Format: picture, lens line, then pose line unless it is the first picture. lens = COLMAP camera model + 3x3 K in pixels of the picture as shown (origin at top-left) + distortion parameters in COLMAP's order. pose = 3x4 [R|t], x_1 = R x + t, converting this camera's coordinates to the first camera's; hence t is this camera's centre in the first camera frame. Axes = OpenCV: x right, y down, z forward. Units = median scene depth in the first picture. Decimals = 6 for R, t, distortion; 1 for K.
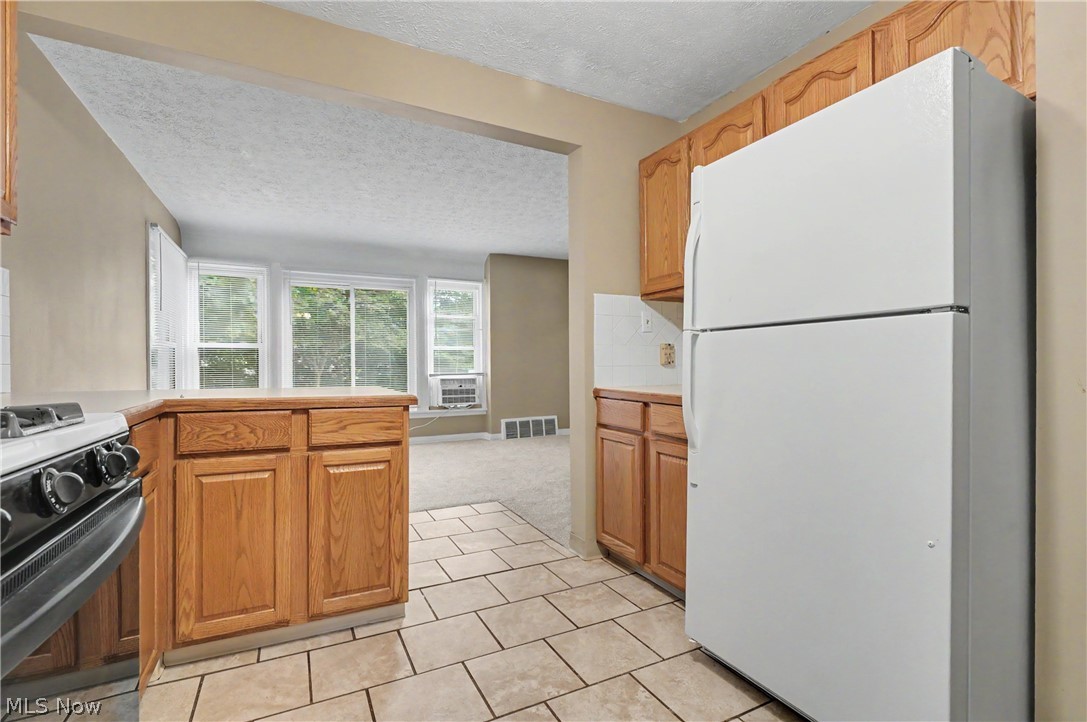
lens RADIAL K [[501.1, 0, 542.2], [0, 501.1, 366.2], [0, 0, 1]] dist [-0.004300, -0.000183]
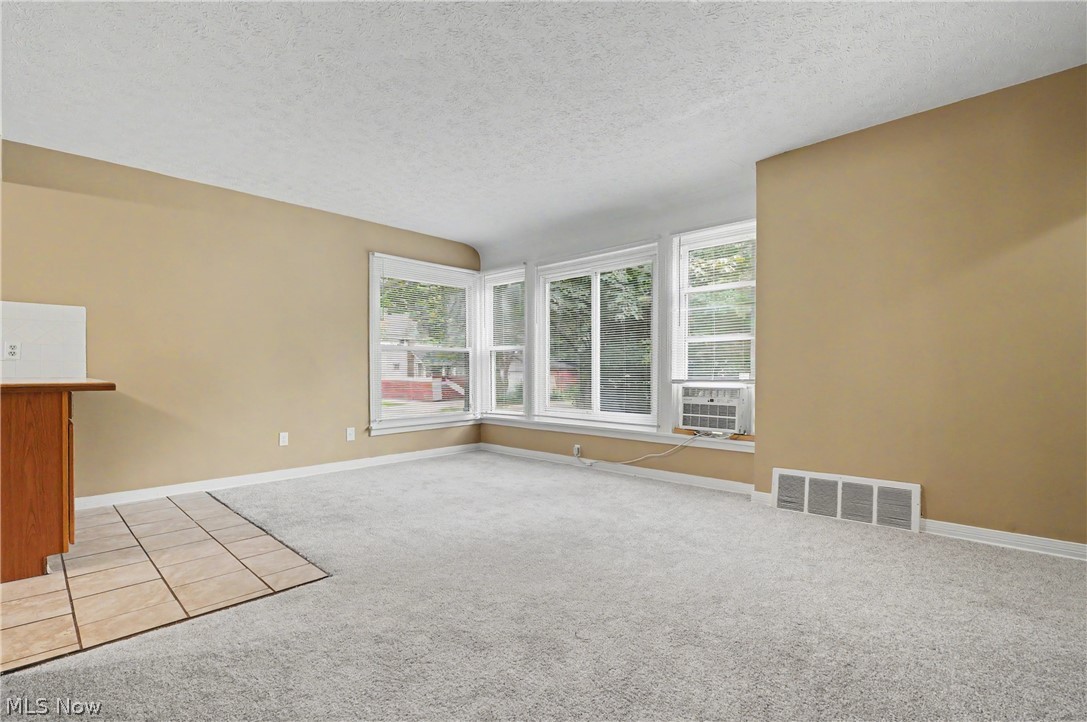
lens RADIAL K [[501.1, 0, 544.4], [0, 501.1, 374.5], [0, 0, 1]] dist [-0.004300, -0.000183]
pose [[0.329208, 0.007712, -0.944226, 0.350480], [-0.006949, 0.999959, 0.005744, 0.006452], [0.944232, 0.004670, 0.329248, 0.618603]]
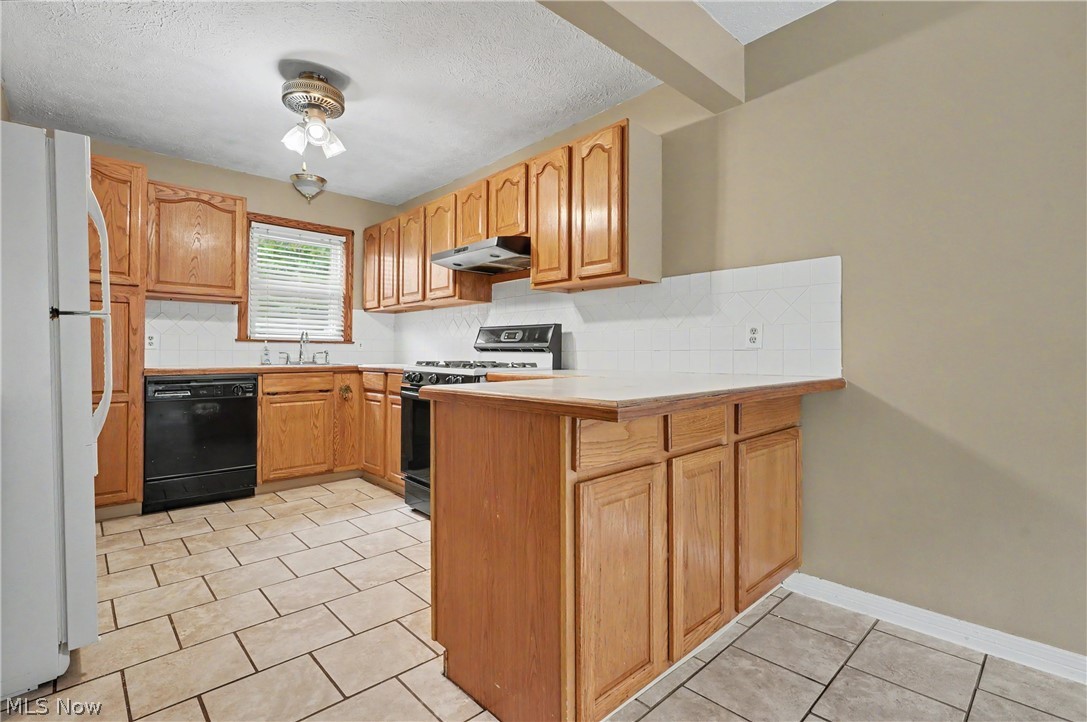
lens RADIAL K [[501.1, 0, 541.8], [0, 501.1, 358.1], [0, 0, 1]] dist [-0.004300, -0.000183]
pose [[-0.960478, 0.001198, -0.278355, -0.066684], [-0.001583, 0.999951, 0.009766, 0.001496], [0.278353, 0.009821, -0.960429, 0.575192]]
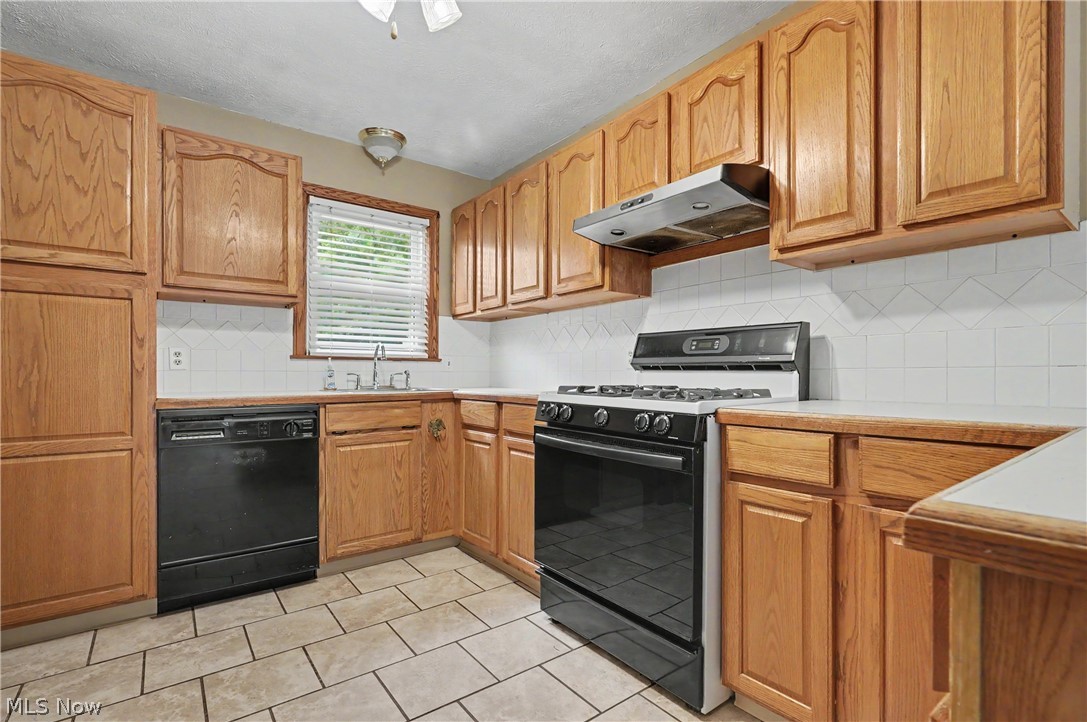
lens RADIAL K [[501.1, 0, 541.9], [0, 501.1, 385.2], [0, 0, 1]] dist [-0.004300, -0.000183]
pose [[-0.983955, 0.007491, -0.178259, -0.019073], [0.003359, 0.999719, 0.023469, 0.001666], [0.178384, 0.022493, -0.983704, 0.365406]]
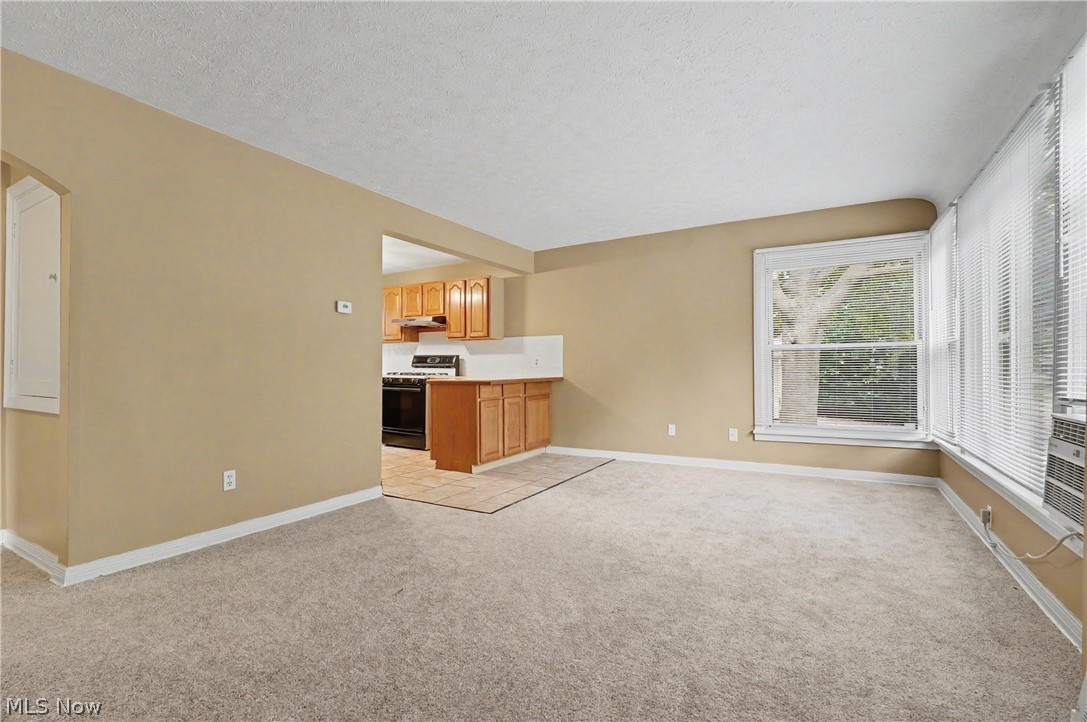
lens RADIAL K [[501.1, 0, 537.0], [0, 501.1, 357.9], [0, 0, 1]] dist [-0.004300, -0.000183]
pose [[-0.846988, -0.007909, -0.531552, 0.200997], [0.001251, 0.999857, -0.016872, -0.002988], [0.531610, -0.014955, -0.846857, 1.091602]]
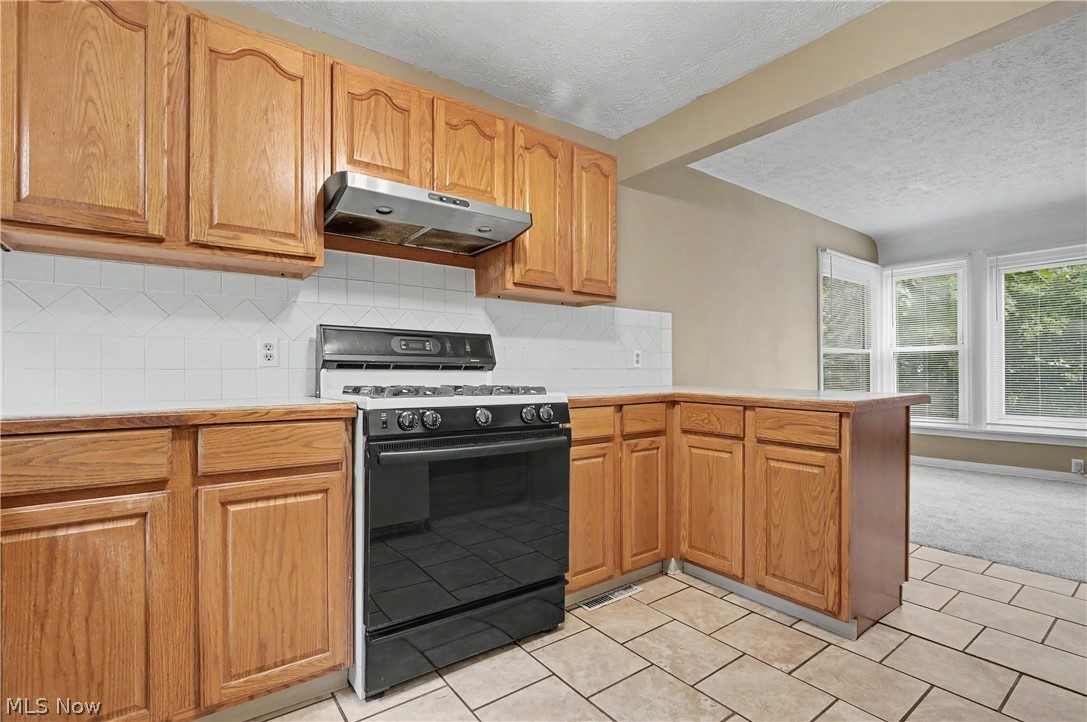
lens RADIAL K [[501.1, 0, 537.8], [0, 501.1, 380.4], [0, 0, 1]] dist [-0.004300, -0.000183]
pose [[0.162824, 0.020769, -0.986437, 0.171979], [-0.001569, 0.999783, 0.020791, 0.000107], [0.986654, -0.001837, 0.162821, 0.088145]]
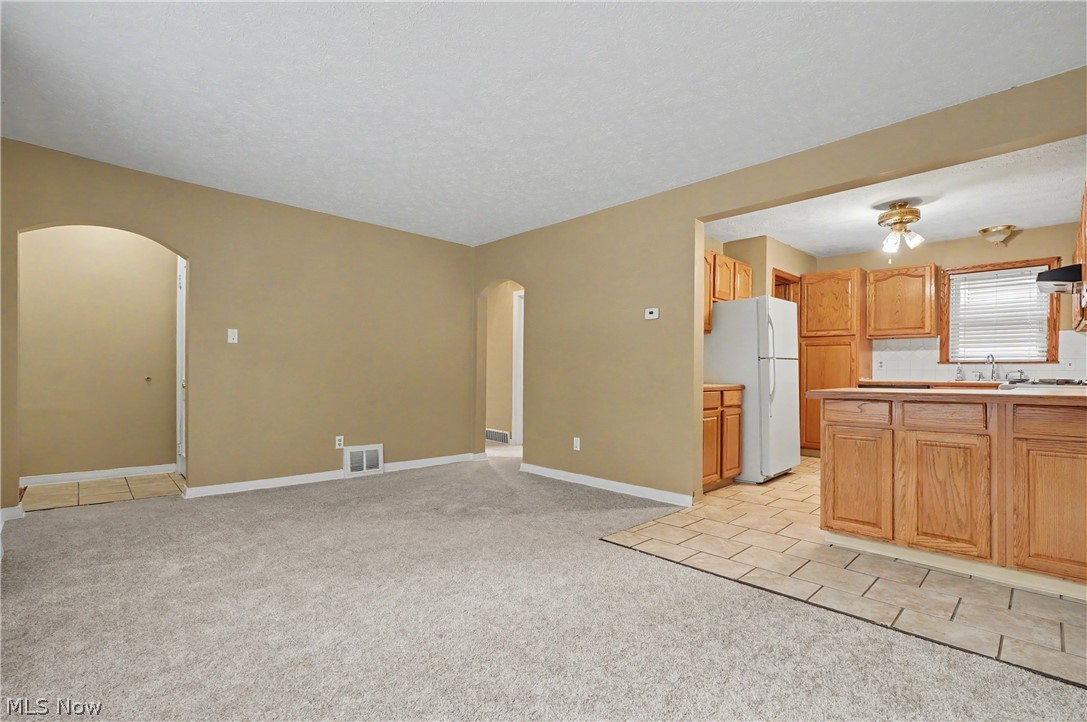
lens RADIAL K [[501.1, 0, 540.8], [0, 501.1, 366.4], [0, 0, 1]] dist [-0.004300, -0.000183]
pose [[-0.299361, 0.008198, 0.954105, -0.494114], [0.000709, 0.999965, -0.008370, -0.001017], [-0.954140, -0.001829, -0.299356, 0.789229]]
